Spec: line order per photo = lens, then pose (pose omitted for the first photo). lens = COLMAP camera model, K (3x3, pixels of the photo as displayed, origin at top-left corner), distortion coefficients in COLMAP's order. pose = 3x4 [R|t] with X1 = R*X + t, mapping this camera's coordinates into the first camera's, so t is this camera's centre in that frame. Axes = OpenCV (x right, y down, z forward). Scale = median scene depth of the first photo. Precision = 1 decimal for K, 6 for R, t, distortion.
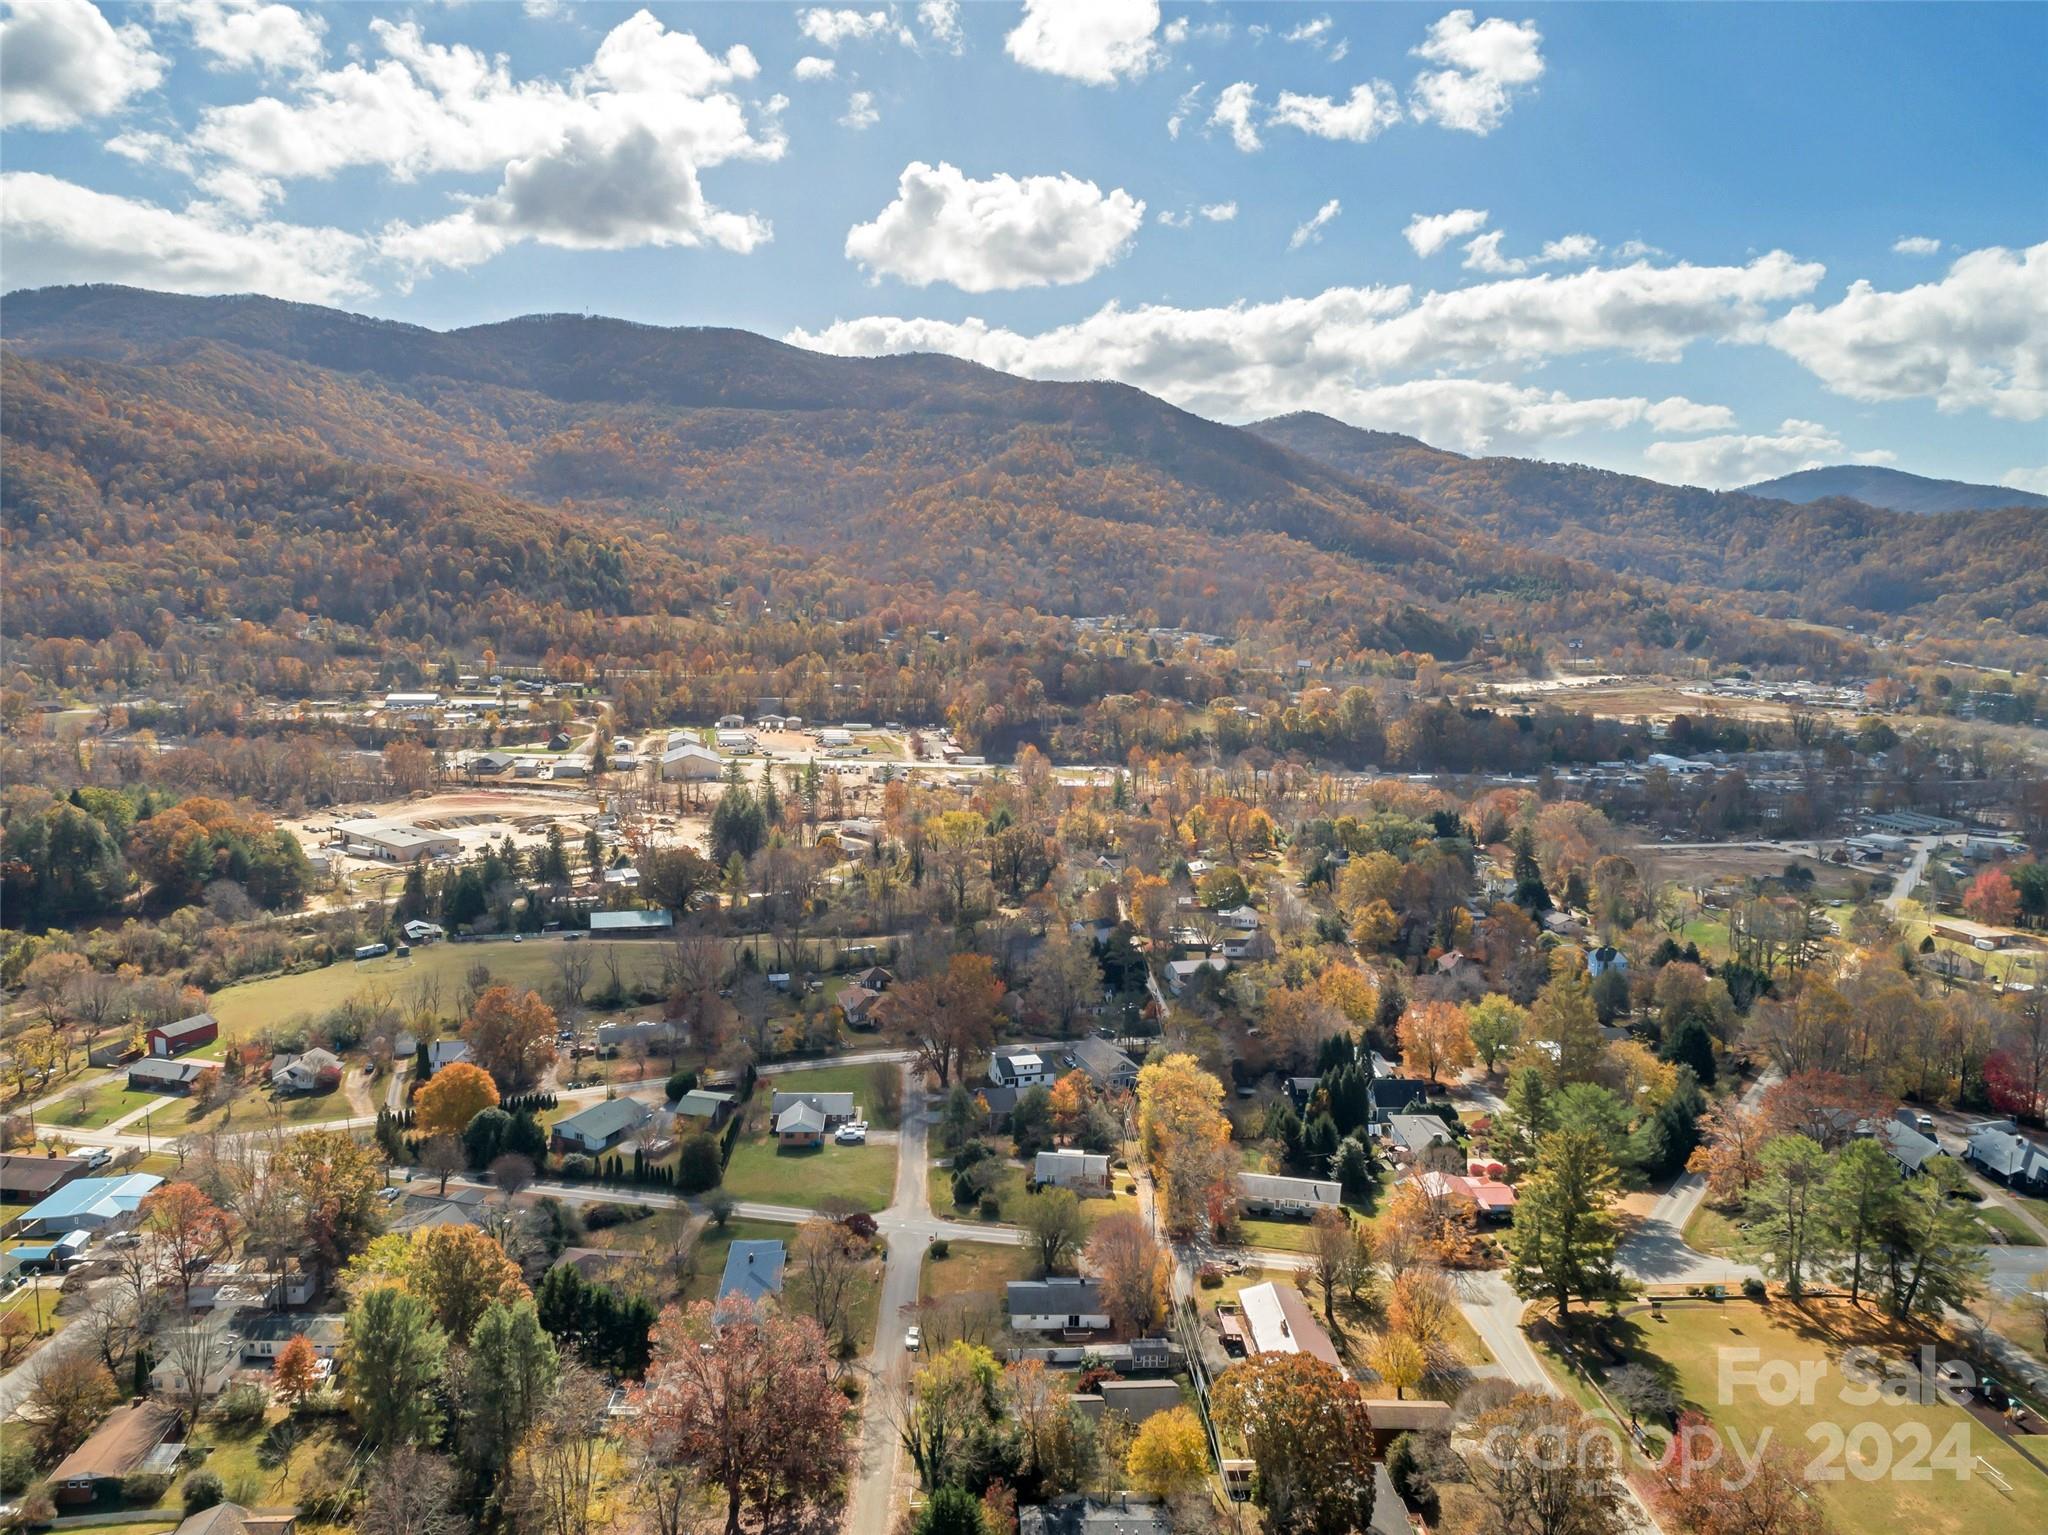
lens RADIAL K [[1540.8, 0, 1024.0], [0, 1540.8, 767.5], [0, 0, 1]] dist [-0.020193, 0.003282]
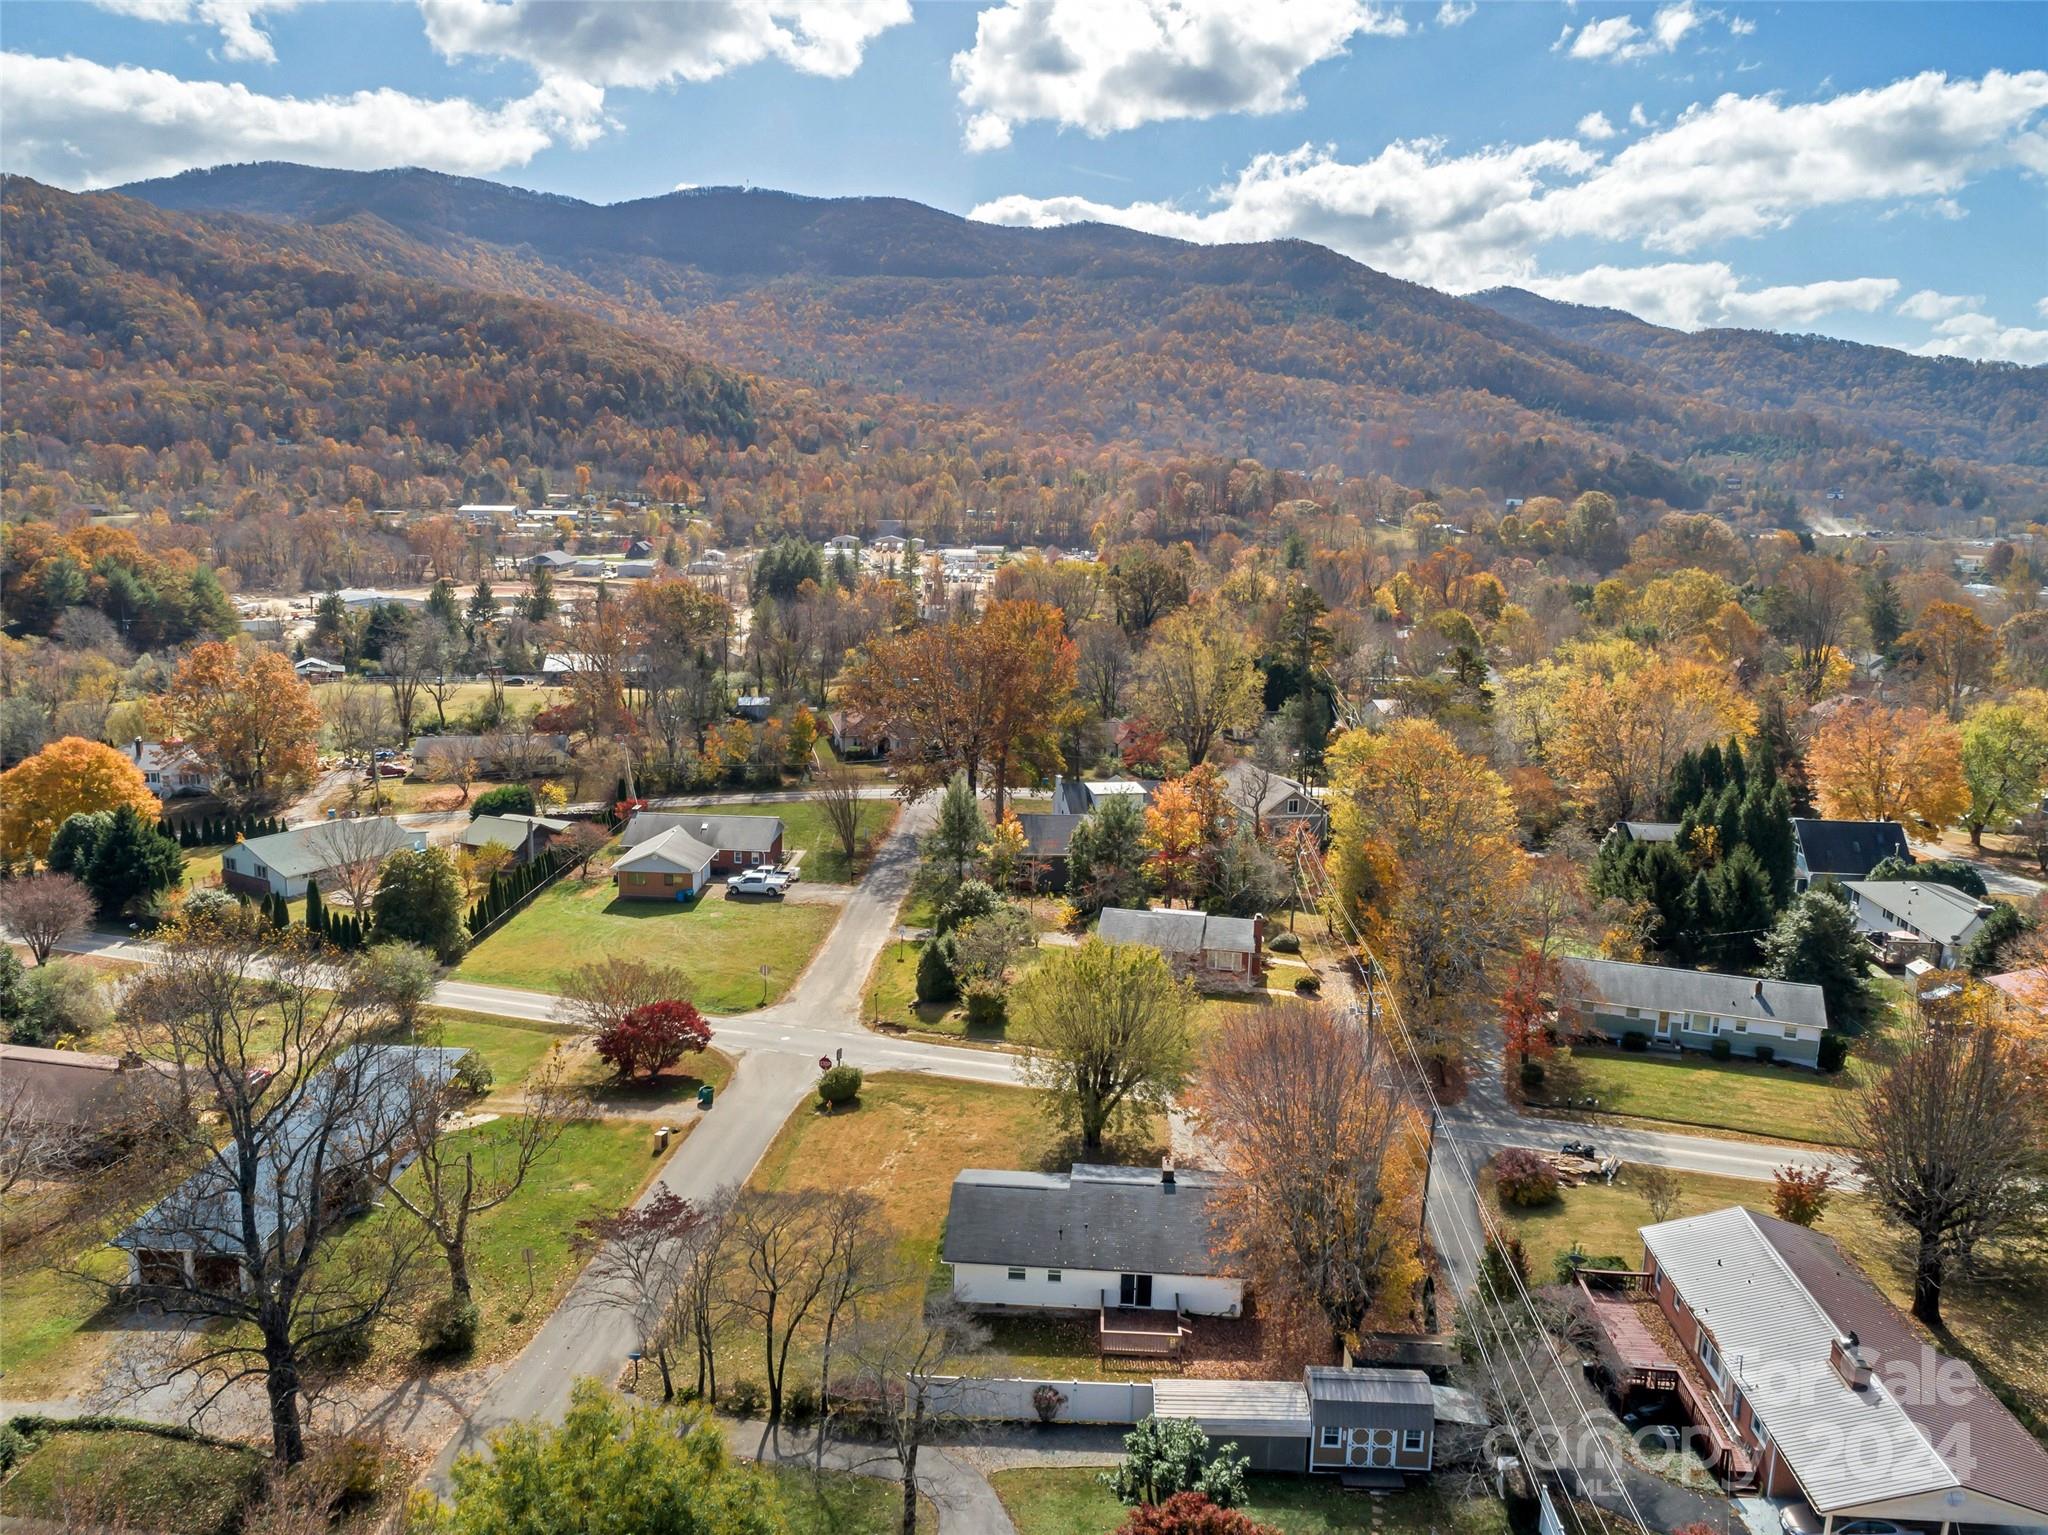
lens RADIAL K [[1540.8, 0, 1024.0], [0, 1540.8, 767.5], [0, 0, 1]] dist [-0.020193, 0.003282]
pose [[0.993714, 0.020868, -0.109990, 0.007487], [-0.014857, 0.998366, 0.055184, 0.039451], [0.110962, -0.053203, 0.992400, 0.116022]]
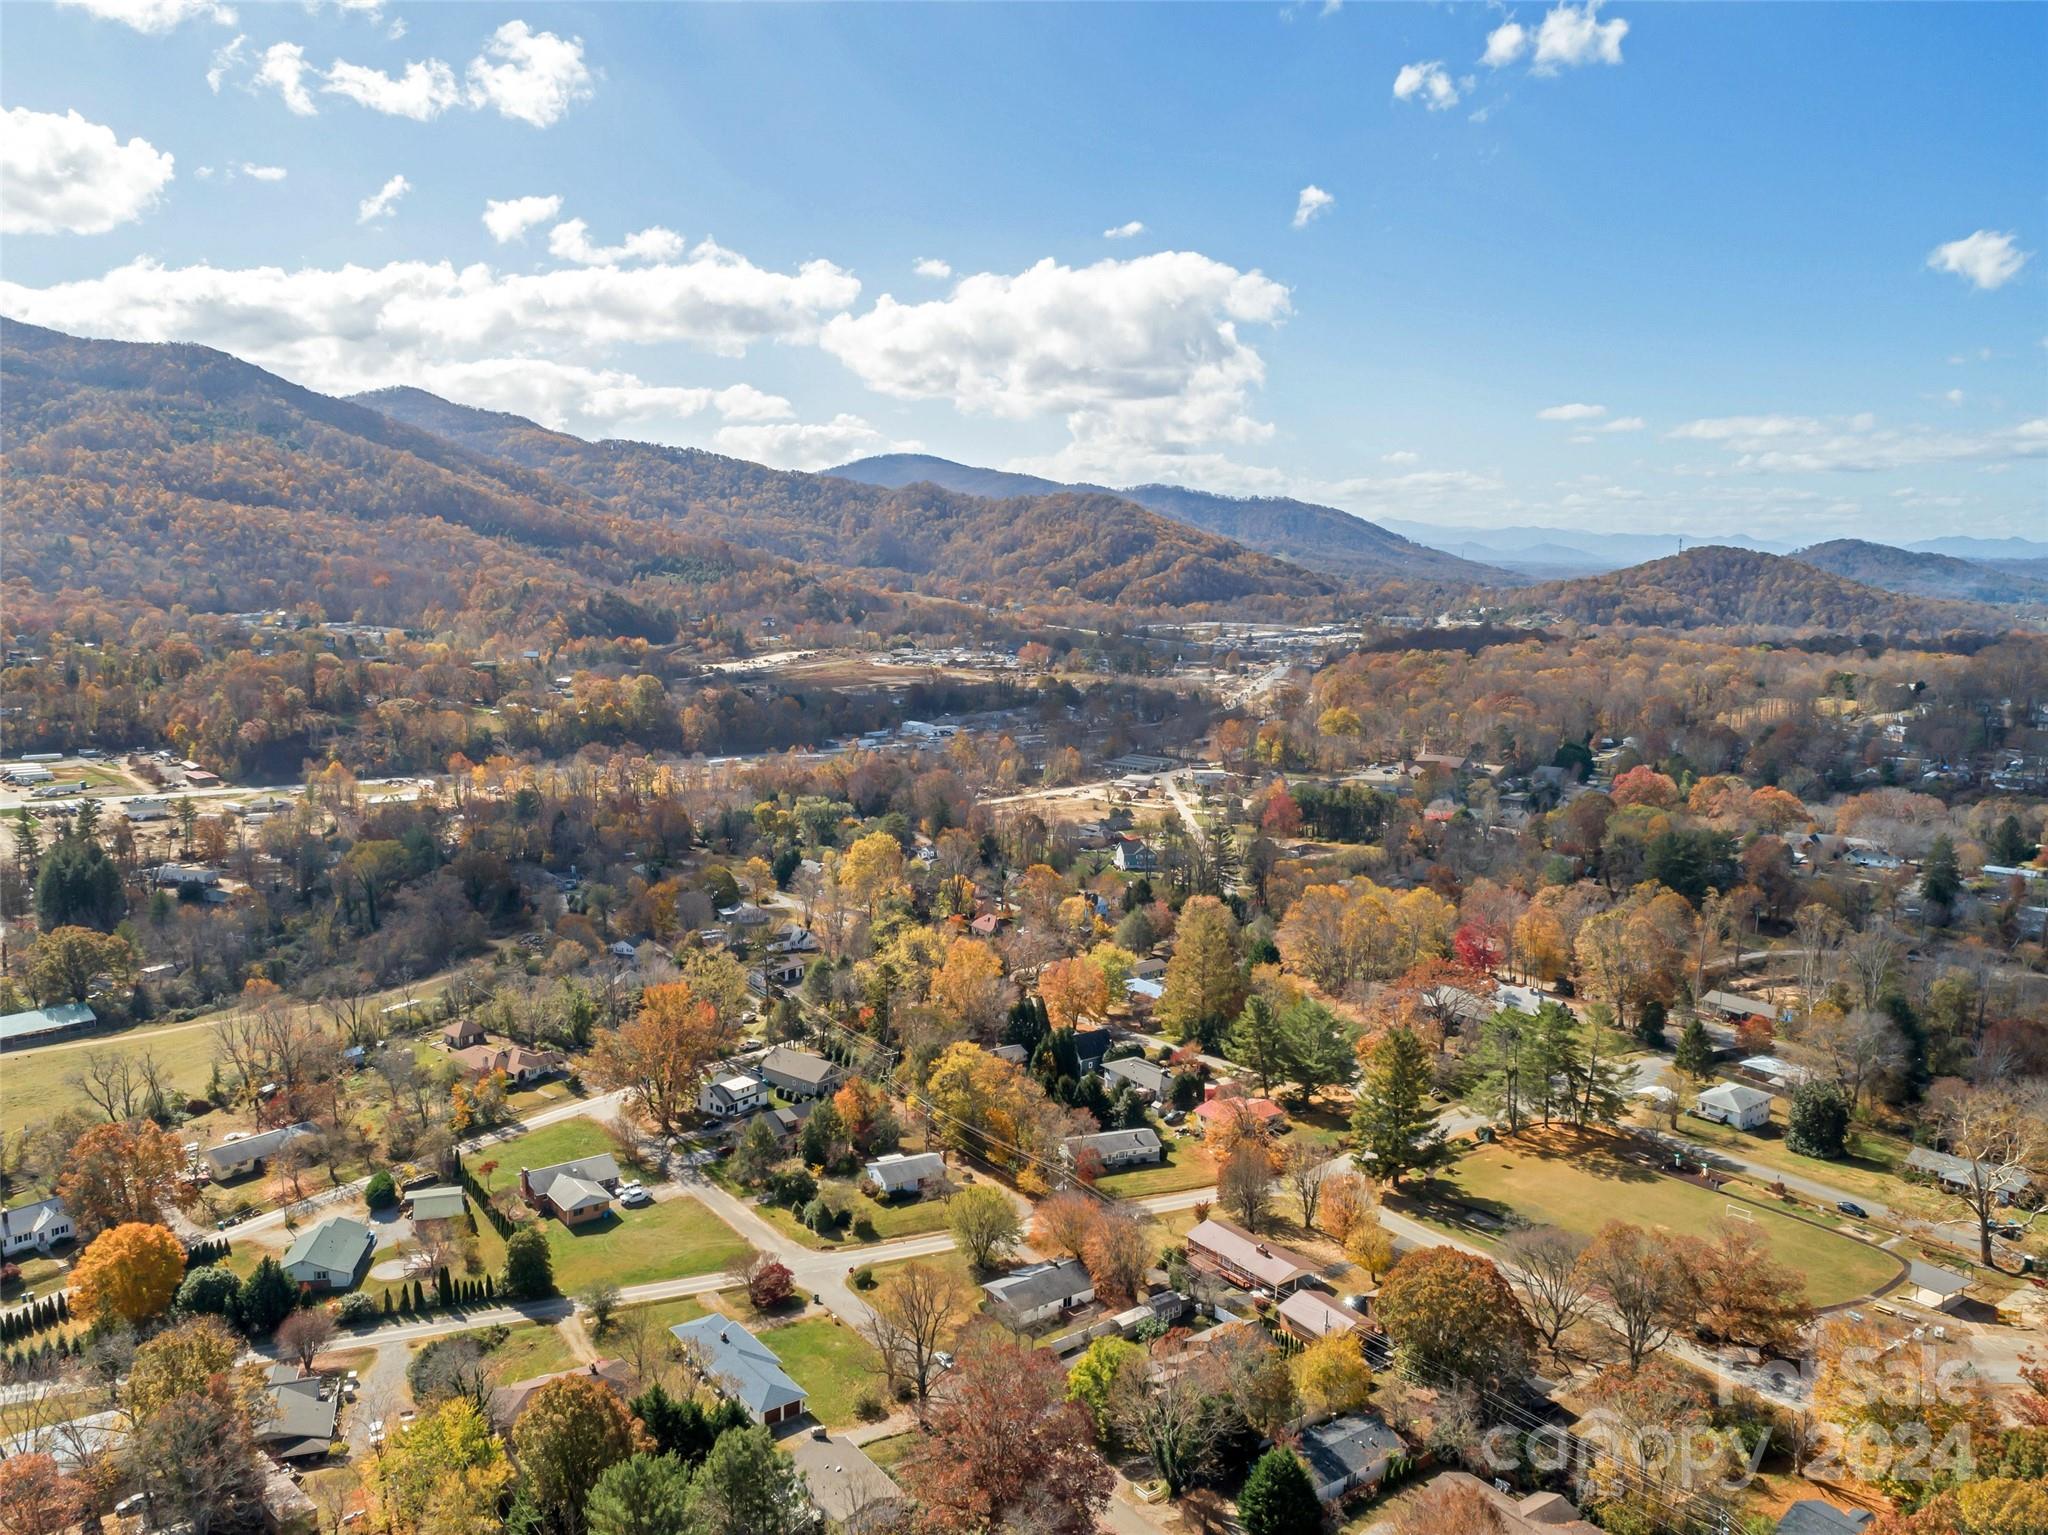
lens RADIAL K [[1540.8, 0, 1024.0], [0, 1540.8, 767.5], [0, 0, 1]] dist [-0.020193, 0.003282]
pose [[0.837565, -0.087073, 0.539354, -0.090563], [0.080443, 0.996113, 0.035891, -0.006878], [-0.540383, 0.013326, 0.841314, 0.023768]]
